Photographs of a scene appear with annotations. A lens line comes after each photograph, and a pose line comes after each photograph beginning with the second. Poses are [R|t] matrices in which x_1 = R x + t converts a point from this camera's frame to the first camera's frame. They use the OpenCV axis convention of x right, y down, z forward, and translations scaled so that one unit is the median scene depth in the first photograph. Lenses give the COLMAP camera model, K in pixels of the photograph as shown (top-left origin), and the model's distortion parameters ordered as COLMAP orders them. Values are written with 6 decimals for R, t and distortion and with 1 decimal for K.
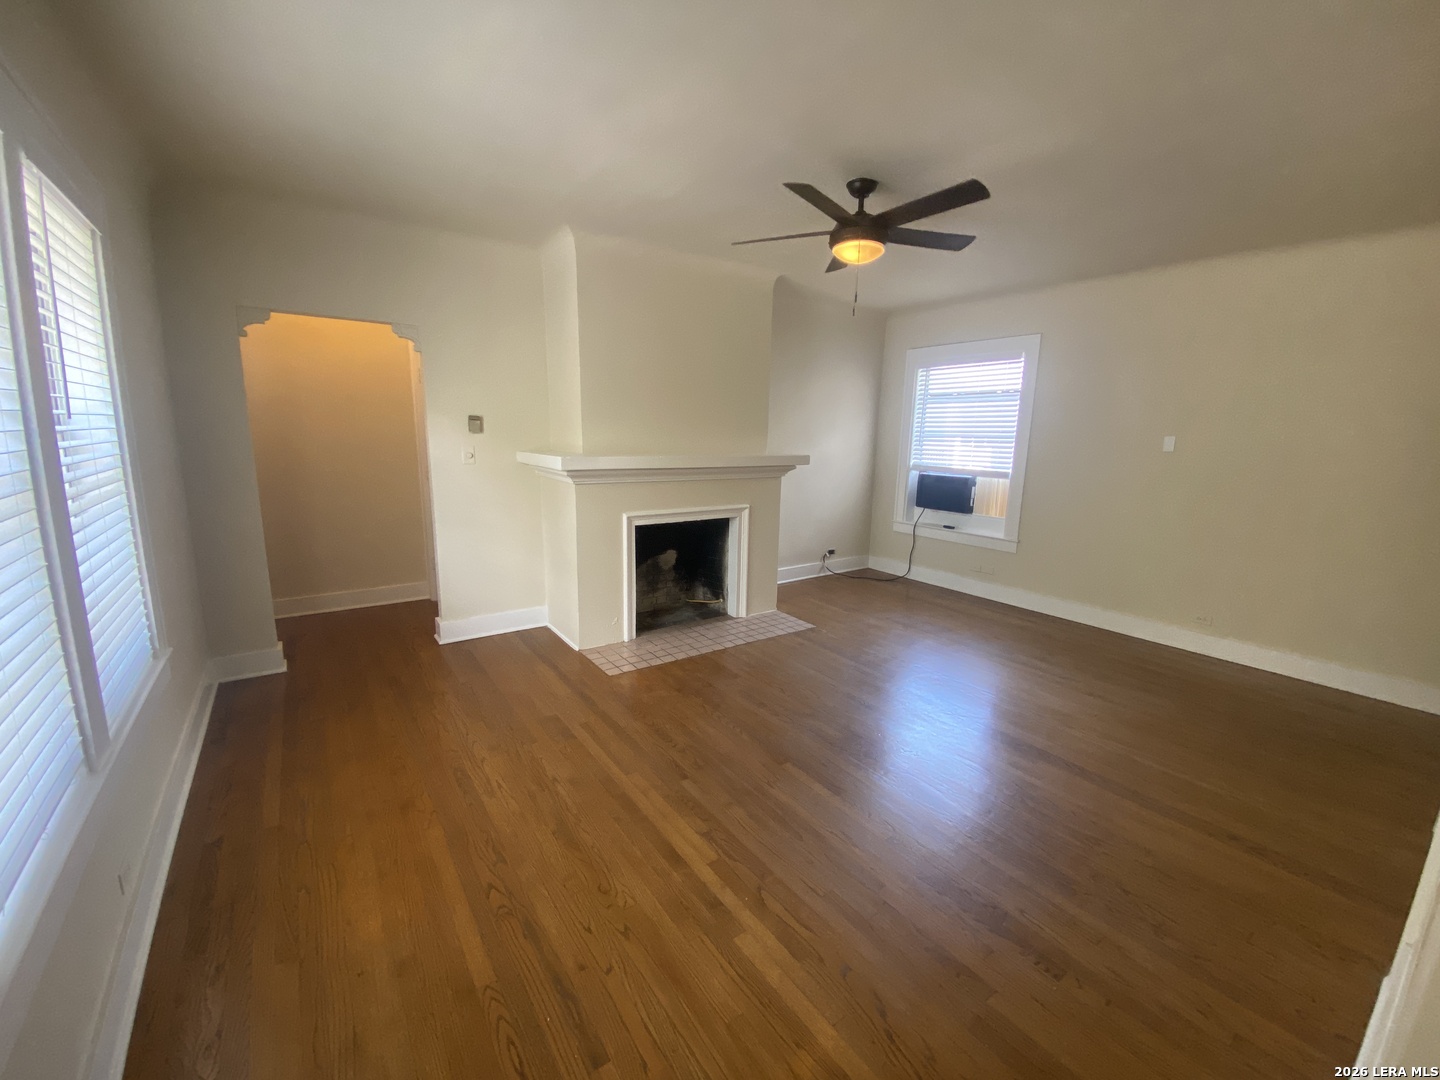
lens RADIAL K [[590.4, 0, 722.9], [0, 590.4, 538.1], [0, 0, 1]] dist [0.017879, -0.021826]
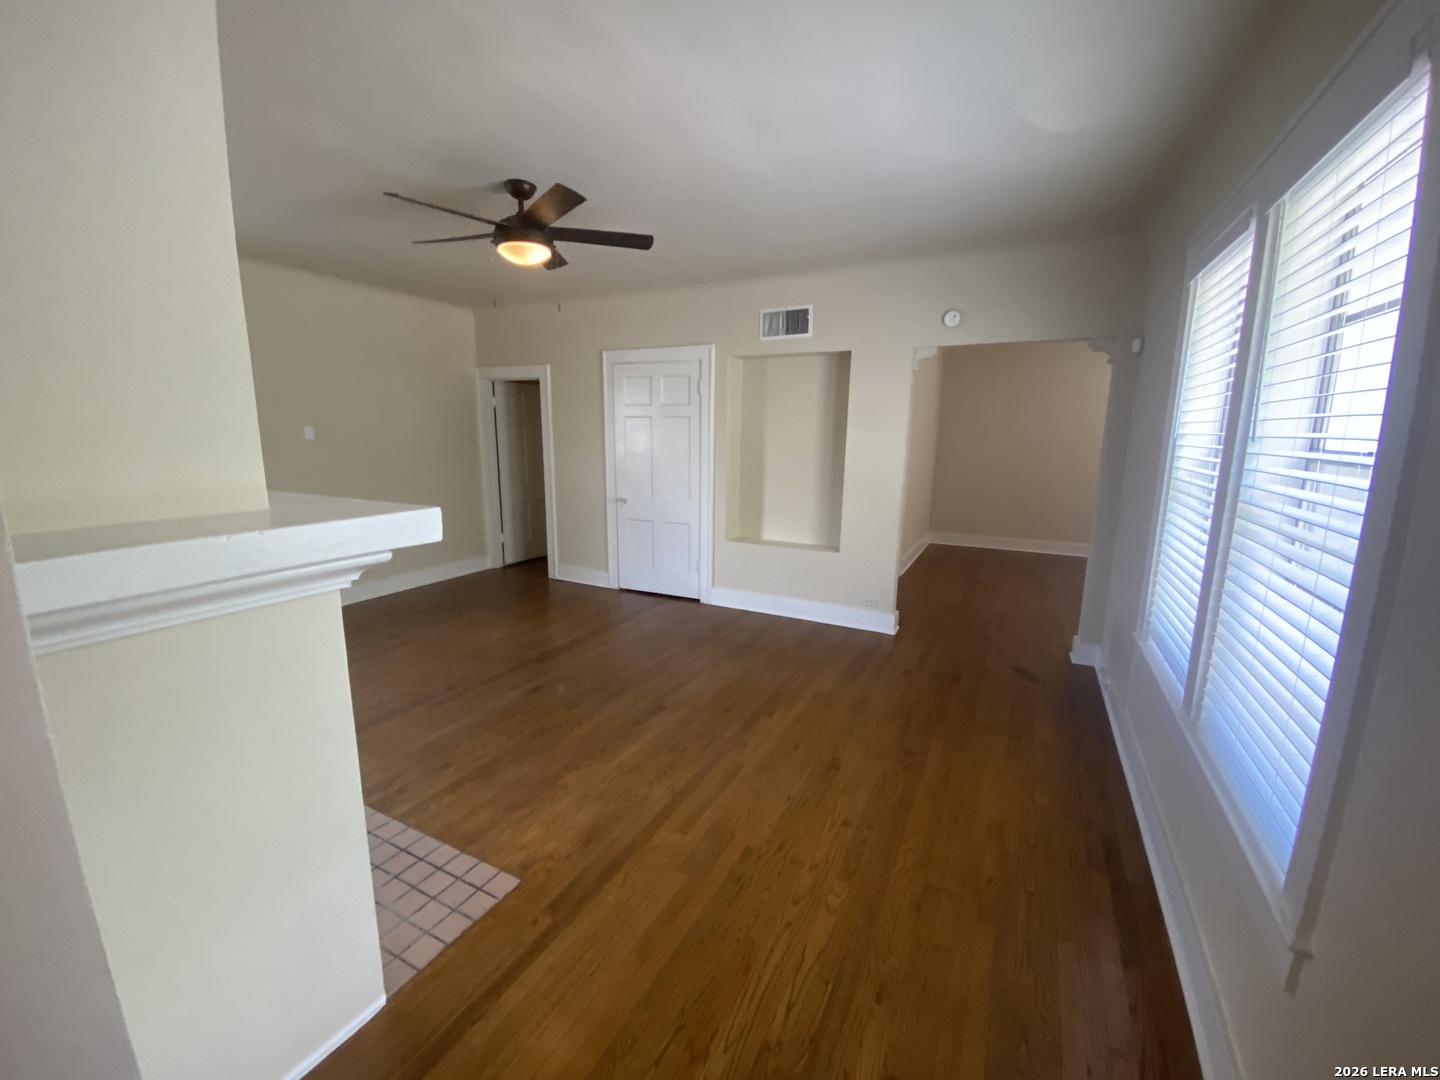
lens RADIAL K [[590.4, 0, 722.9], [0, 590.4, 538.1], [0, 0, 1]] dist [0.017879, -0.021826]
pose [[-0.465871, -0.184690, 0.865364, -1.011274], [0.145582, 0.948649, 0.280839, -0.289441], [-0.872794, 0.256816, -0.415060, 1.412674]]
